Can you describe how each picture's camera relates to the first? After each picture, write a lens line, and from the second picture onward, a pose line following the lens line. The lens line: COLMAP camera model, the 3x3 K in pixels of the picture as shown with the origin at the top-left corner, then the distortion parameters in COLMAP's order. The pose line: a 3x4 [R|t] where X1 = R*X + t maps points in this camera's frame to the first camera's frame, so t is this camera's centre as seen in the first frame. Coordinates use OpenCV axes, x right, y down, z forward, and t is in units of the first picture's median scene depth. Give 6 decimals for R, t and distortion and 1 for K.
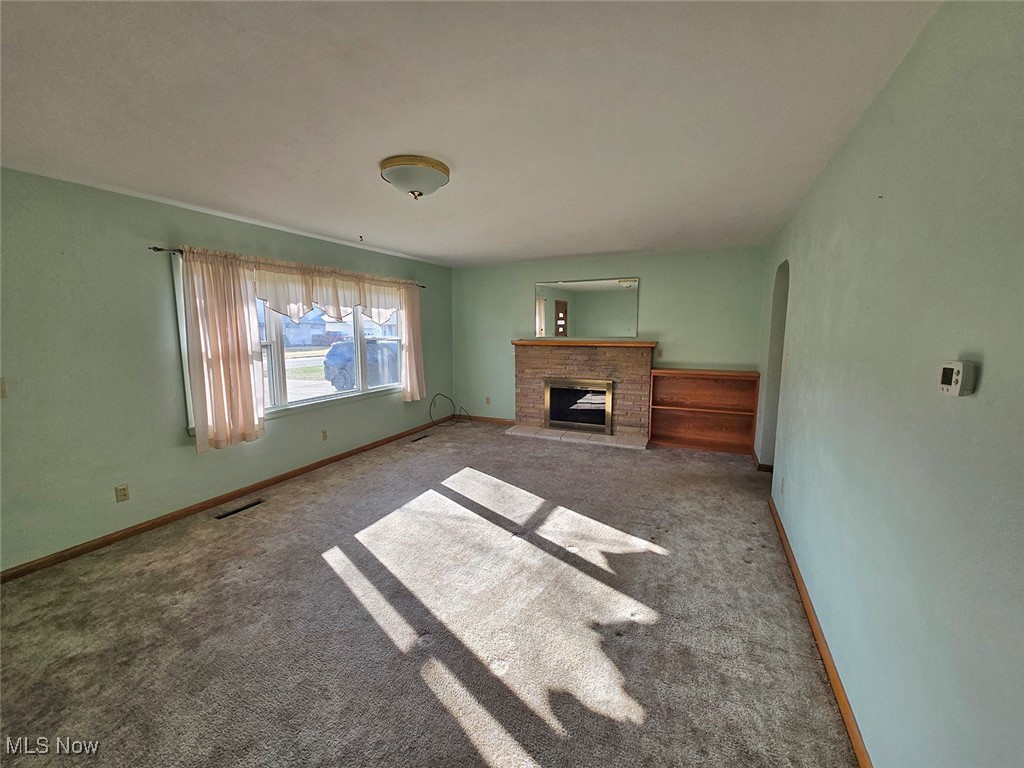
lens RADIAL K [[421.0, 0, 504.7], [0, 421.0, 383.3], [0, 0, 1]] dist [0.002931, -0.001510]
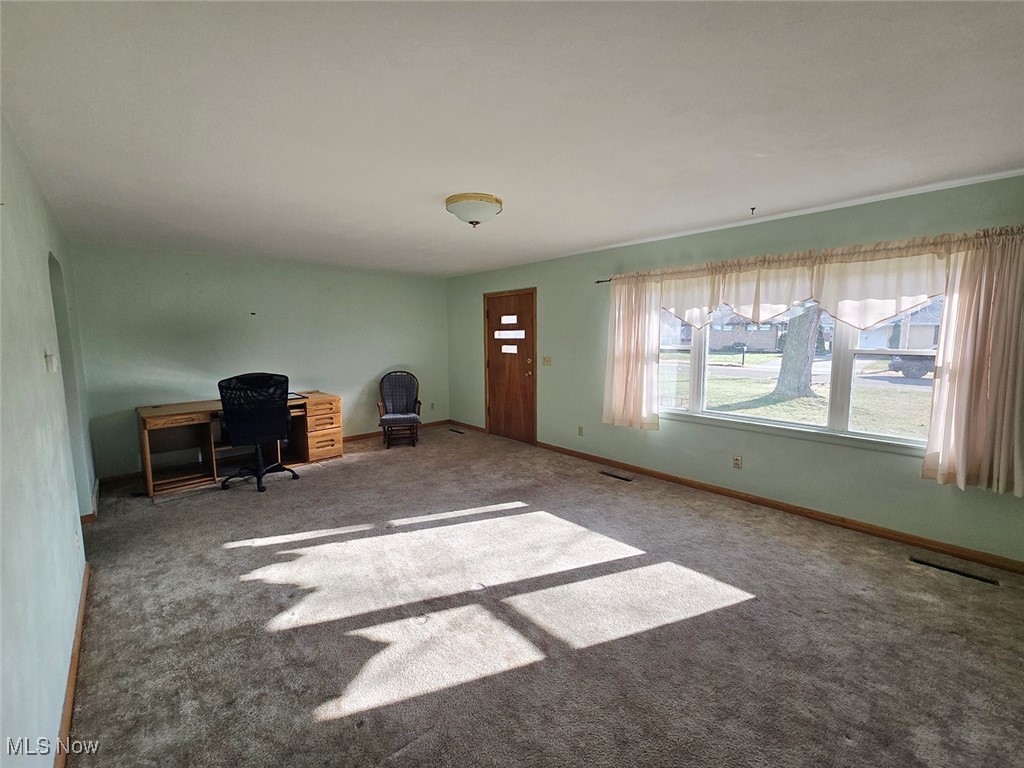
lens RADIAL K [[421.0, 0, 512.7], [0, 421.0, 378.3], [0, 0, 1]] dist [0.002931, -0.001510]
pose [[-0.369157, 0.104186, -0.923509, 0.609945], [-0.114134, 0.981092, 0.156306, -0.148771], [0.922332, 0.163105, -0.350286, 1.079989]]
